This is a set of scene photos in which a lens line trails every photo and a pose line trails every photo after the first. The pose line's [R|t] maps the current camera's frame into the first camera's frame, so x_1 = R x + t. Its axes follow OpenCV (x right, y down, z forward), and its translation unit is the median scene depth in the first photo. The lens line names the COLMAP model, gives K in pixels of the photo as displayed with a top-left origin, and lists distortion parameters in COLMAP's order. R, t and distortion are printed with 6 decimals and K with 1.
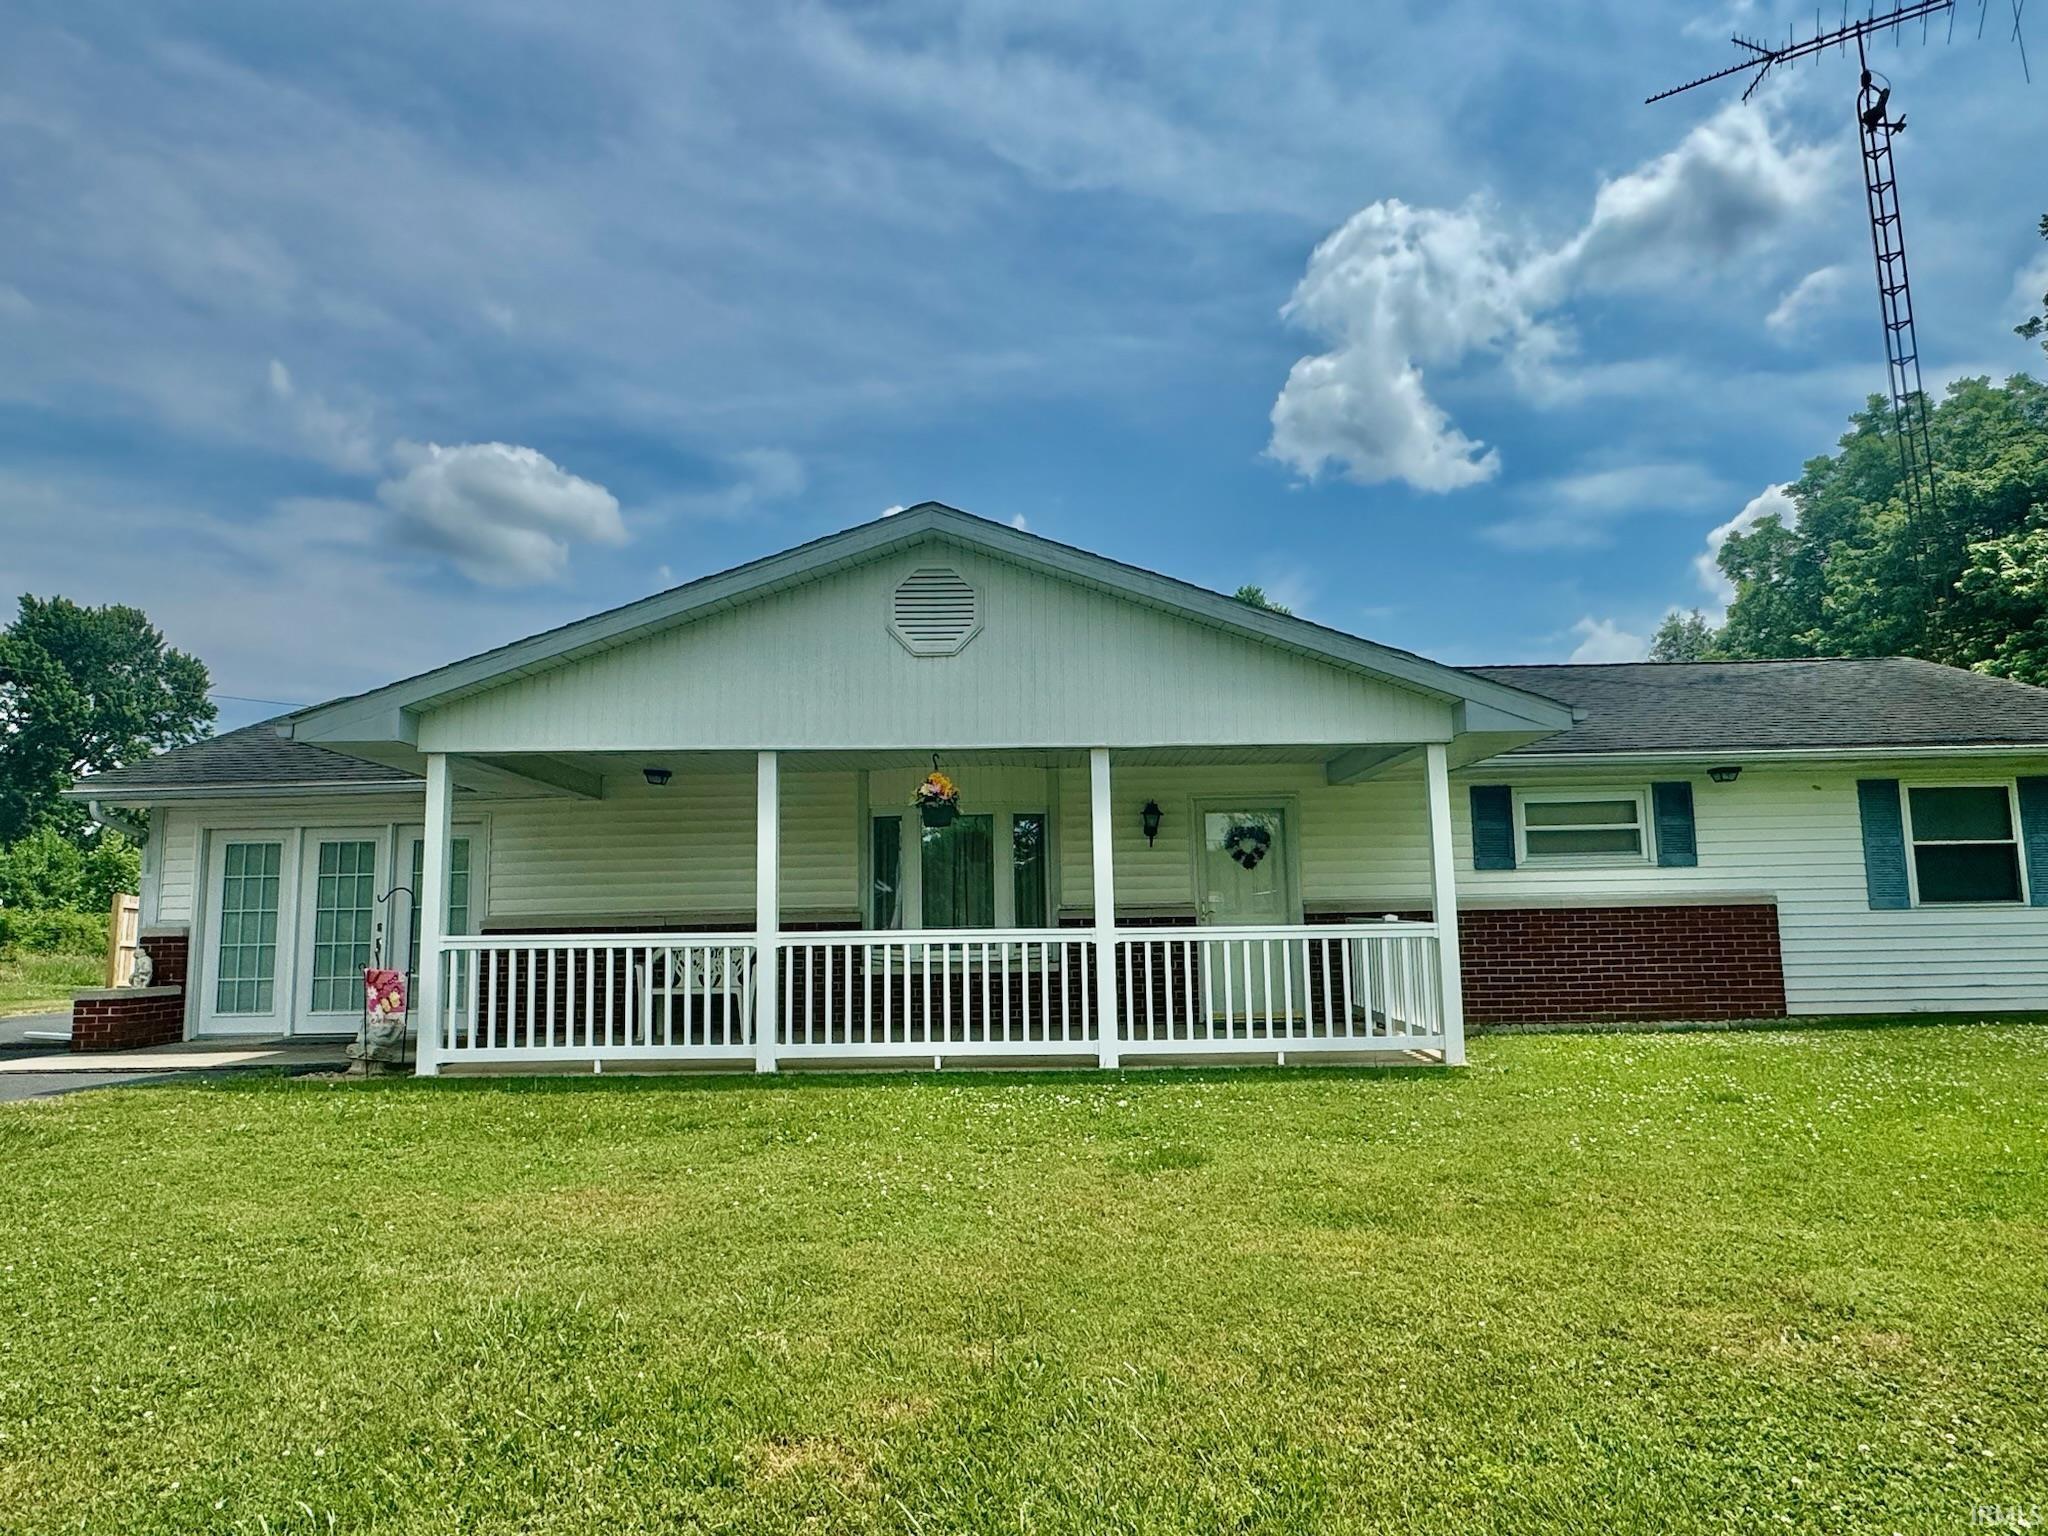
lens RADIAL K [[1299.5, 0, 1024.0], [0, 1299.5, 768.0], [0, 0, 1]] dist [-0.005546, 0.000142]
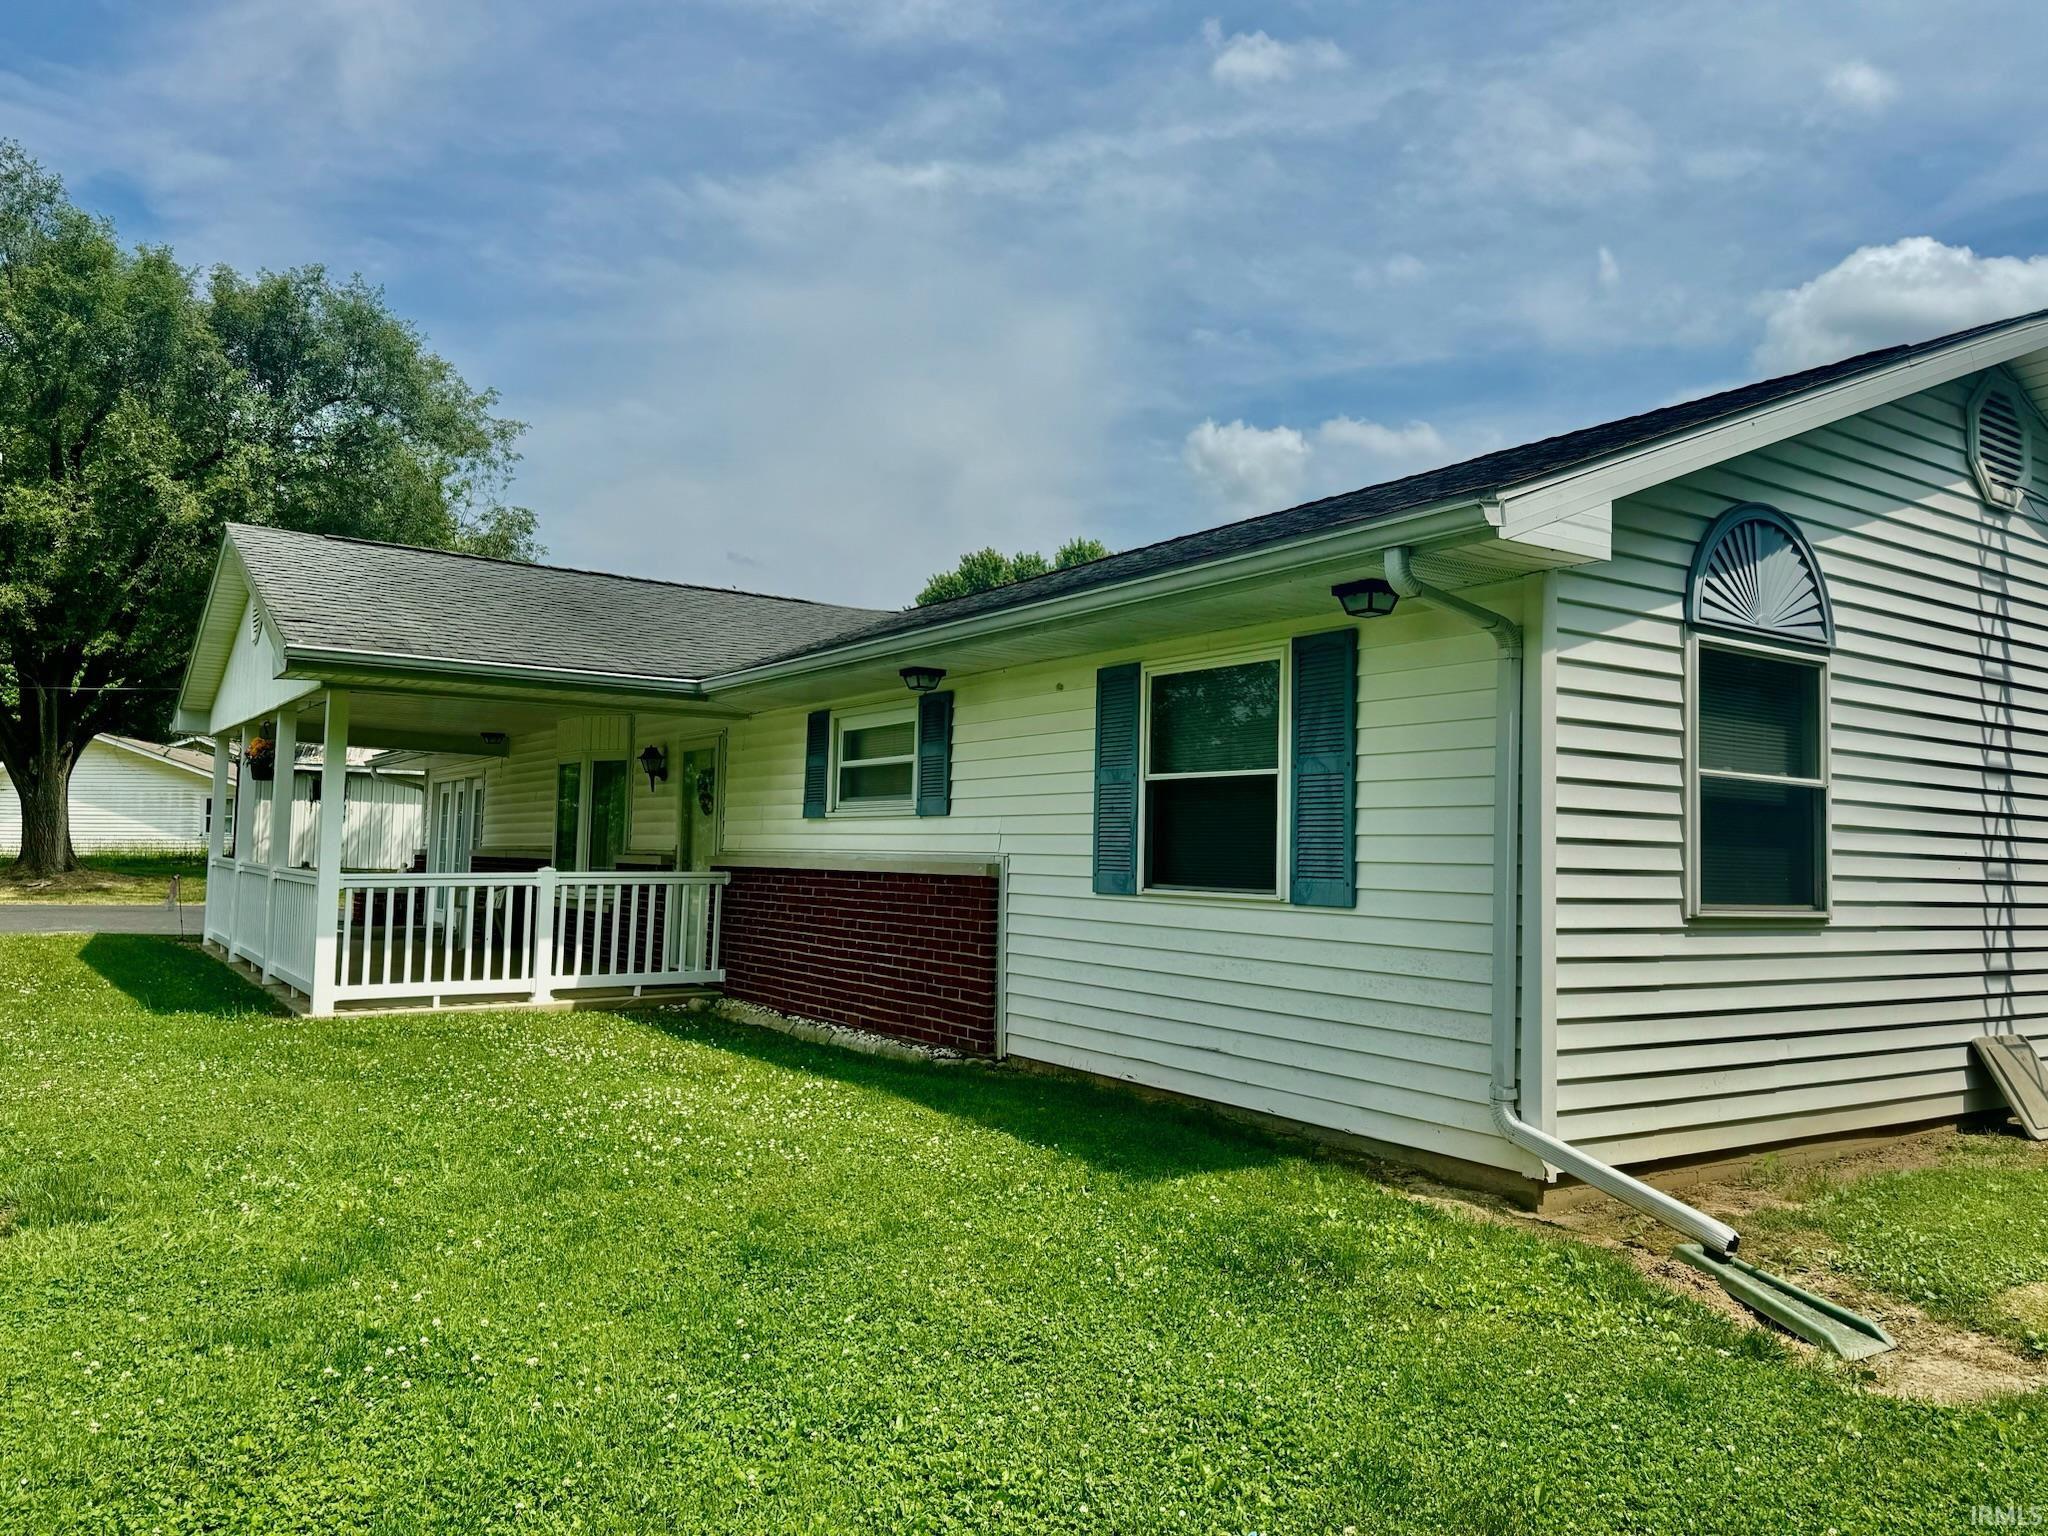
lens RADIAL K [[1456.3, 0, 1024.0], [0, 1456.3, 768.0], [0, 0, 1]] dist [0.006716, 0.003611]
pose [[0.581515, -0.019403, -0.813304, 1.160259], [0.071549, 0.997061, 0.027370, 0.033379], [0.810383, -0.074107, 0.581194, 0.599790]]
